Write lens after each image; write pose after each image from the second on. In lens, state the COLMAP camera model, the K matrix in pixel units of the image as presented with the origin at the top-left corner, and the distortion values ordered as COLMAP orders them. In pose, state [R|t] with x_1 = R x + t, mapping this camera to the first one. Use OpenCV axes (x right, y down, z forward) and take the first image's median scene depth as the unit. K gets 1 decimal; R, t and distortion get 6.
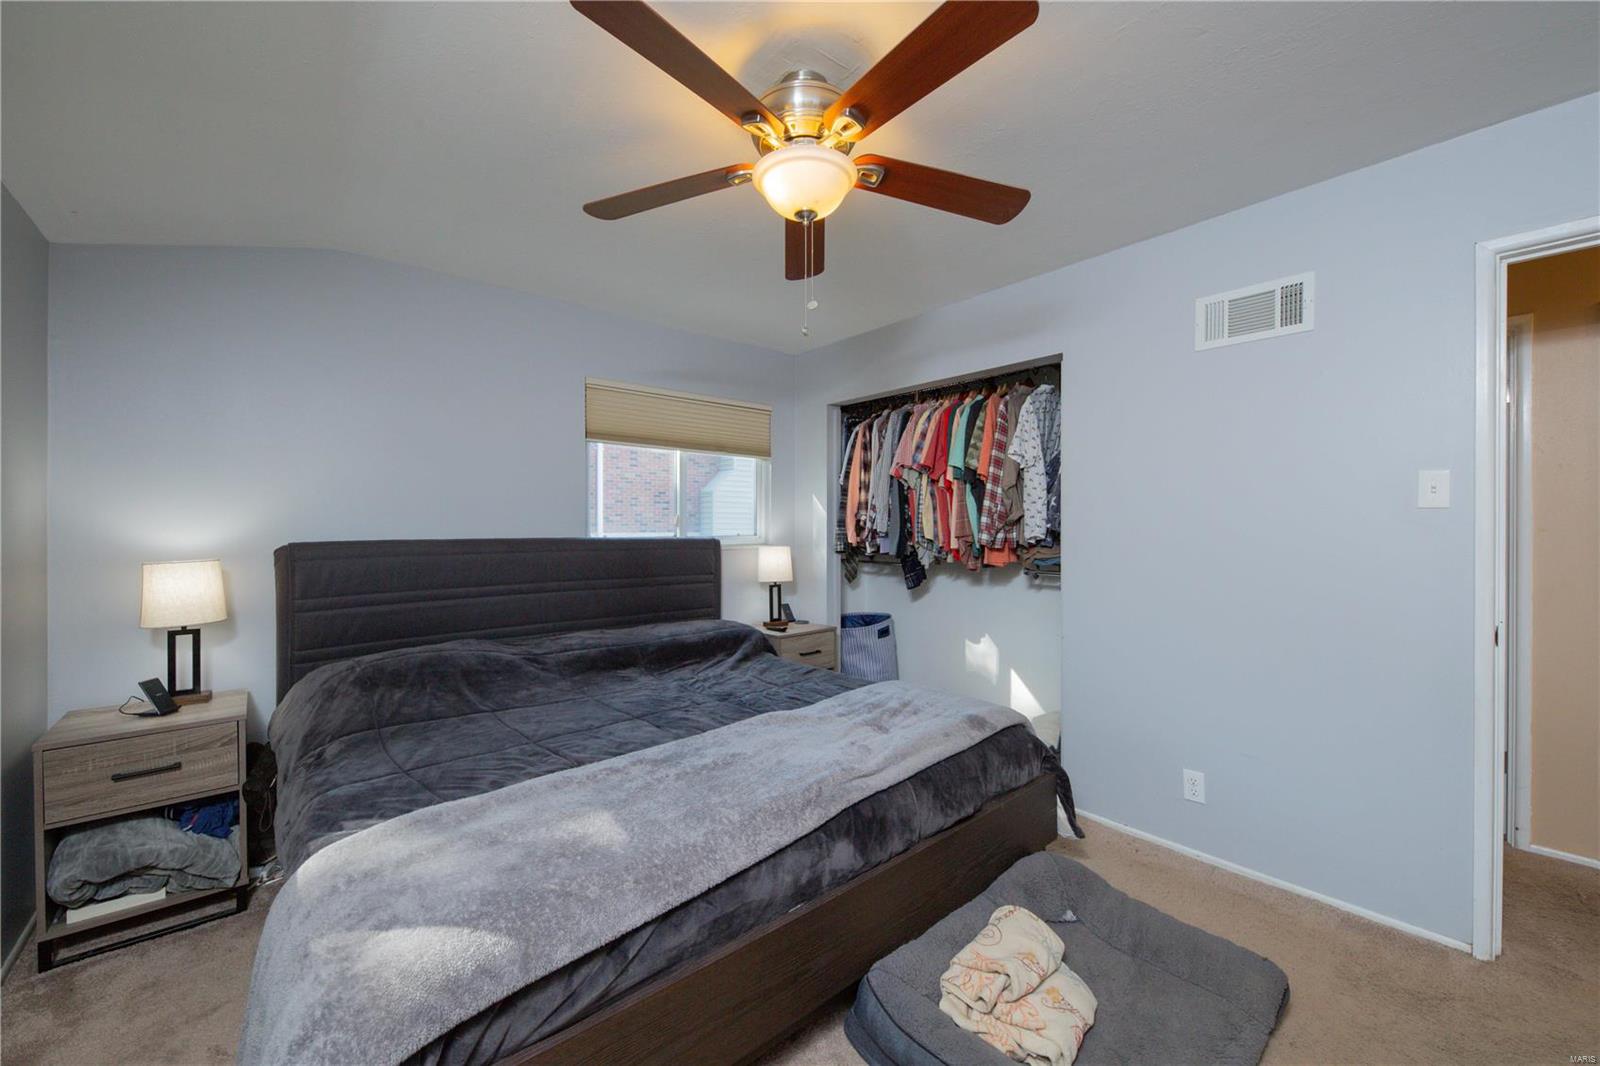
lens RADIAL K [[632.7, 0, 789.8], [0, 632.7, 527.0], [0, 0, 1]] dist [-0.002937, -0.002036]
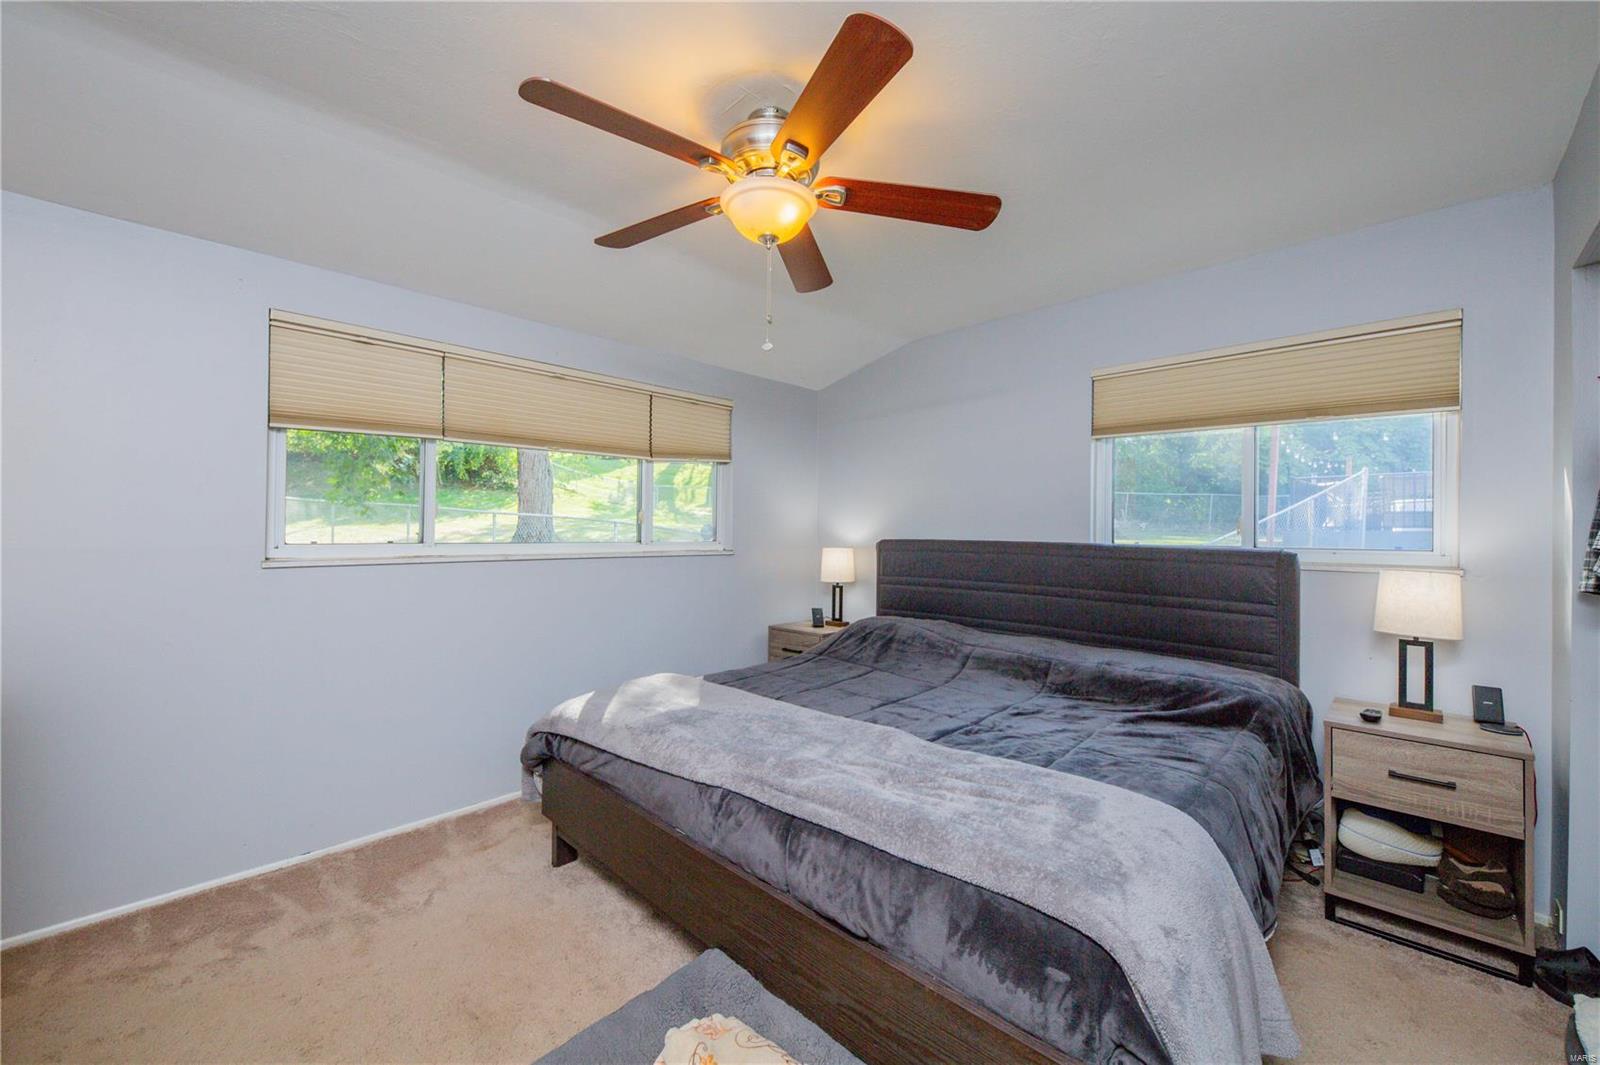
lens RADIAL K [[632.7, 0, 789.8], [0, 632.7, 527.1], [0, 0, 1]] dist [-0.002937, -0.002036]
pose [[0.073727, -0.000589, -0.997278, 0.599181], [-0.014641, 0.999891, -0.001673, 0.001138], [0.997171, 0.014725, 0.073710, 0.525928]]
